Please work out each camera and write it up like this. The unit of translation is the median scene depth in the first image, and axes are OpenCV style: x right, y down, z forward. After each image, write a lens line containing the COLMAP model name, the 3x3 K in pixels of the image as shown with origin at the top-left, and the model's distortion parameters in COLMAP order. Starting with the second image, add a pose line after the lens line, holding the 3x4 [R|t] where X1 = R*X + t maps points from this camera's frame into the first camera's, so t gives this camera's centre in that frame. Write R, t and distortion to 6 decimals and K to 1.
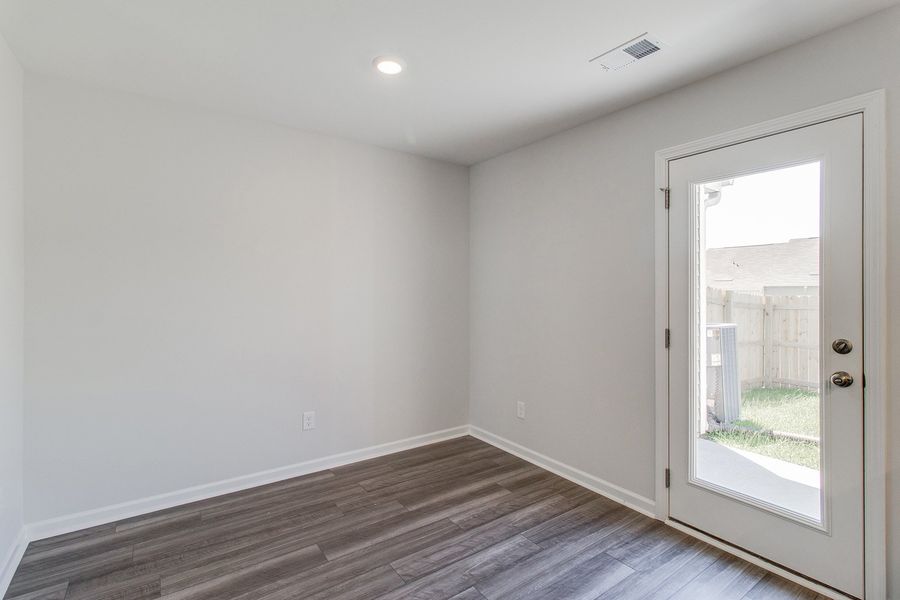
lens RADIAL K [[423.2, 0, 447.3], [0, 423.2, 288.2], [0, 0, 1]] dist [-0.001214, 0.000175]
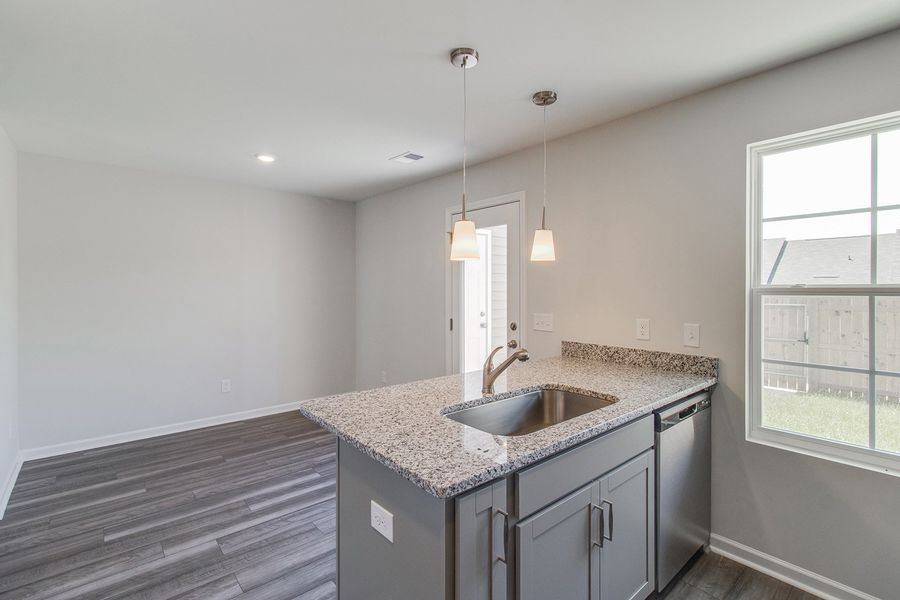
lens RADIAL K [[413.9, 0, 454.1], [0, 413.9, 292.0], [0, 0, 1]] dist [-0.002848, -0.000874]
pose [[0.994504, -0.001873, 0.104681, 0.391580], [0.000998, 0.999964, 0.008405, -0.021304], [-0.104693, -0.008254, 0.994470, -0.619605]]
